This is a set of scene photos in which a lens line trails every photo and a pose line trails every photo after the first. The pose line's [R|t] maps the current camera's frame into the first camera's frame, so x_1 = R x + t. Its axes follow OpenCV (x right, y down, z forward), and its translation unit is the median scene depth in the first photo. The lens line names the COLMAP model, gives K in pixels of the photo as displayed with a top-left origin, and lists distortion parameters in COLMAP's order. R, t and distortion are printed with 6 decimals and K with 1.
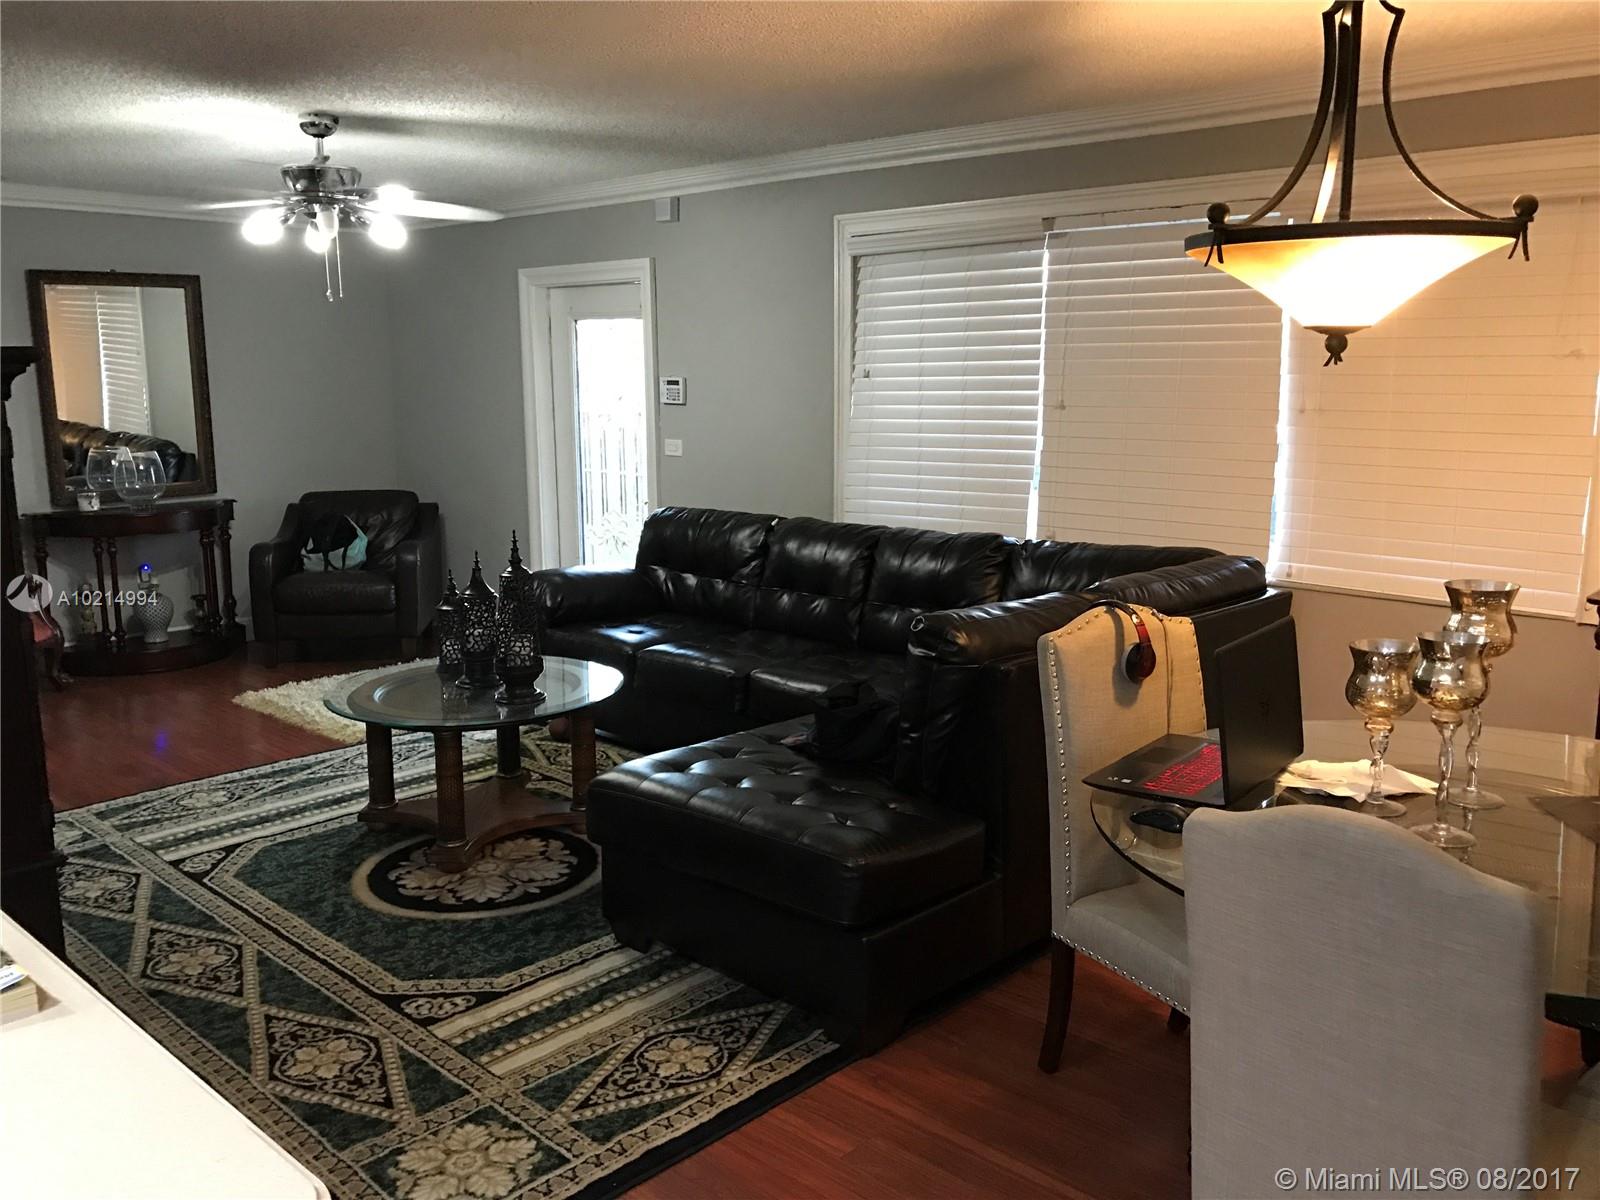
lens RADIAL K [[1326.5, 0, 807.5], [0, 1326.5, 591.6], [0, 0, 1]] dist [0.107199, -0.222257]
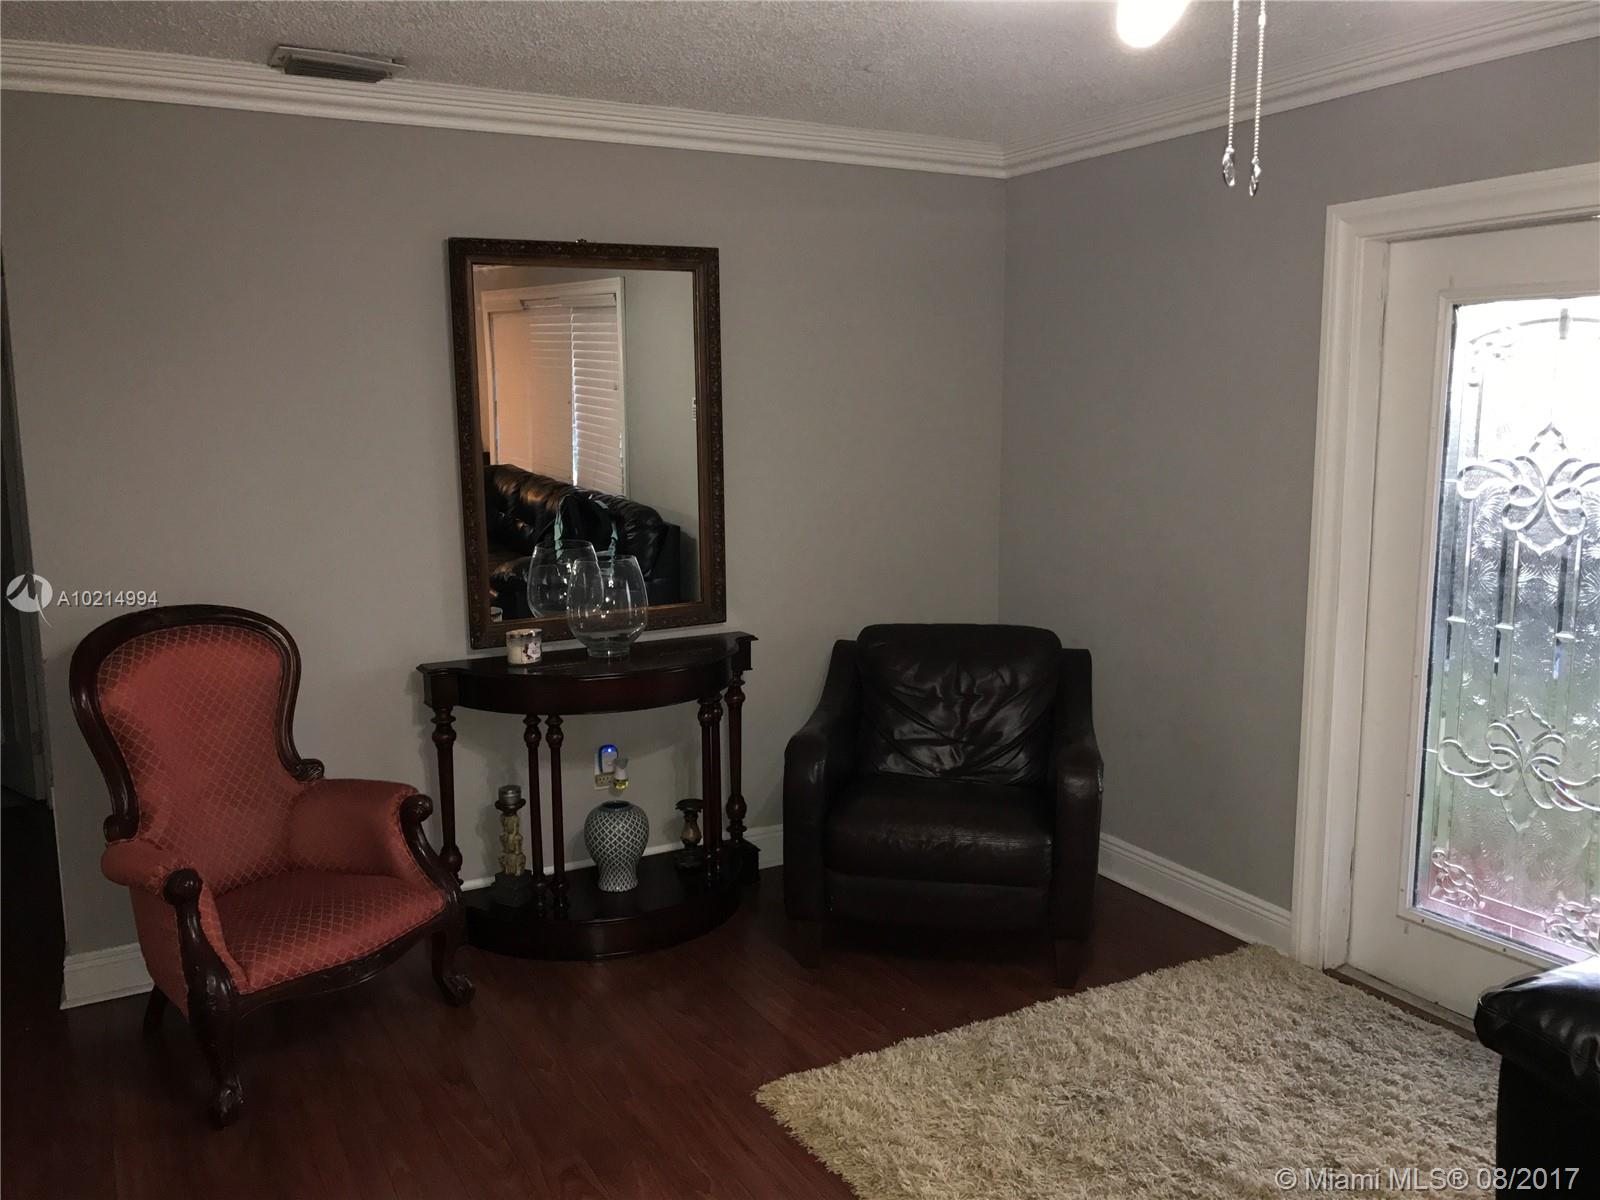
lens RADIAL K [[1299.1, 0, 829.5], [0, 1299.1, 608.0], [0, 0, 1]] dist [0.029067, -0.059618]
pose [[0.956455, 0.045623, -0.288291, -0.236421], [-0.049010, 0.998788, -0.004535, -0.079852], [0.287734, 0.018466, 0.957532, 0.476607]]
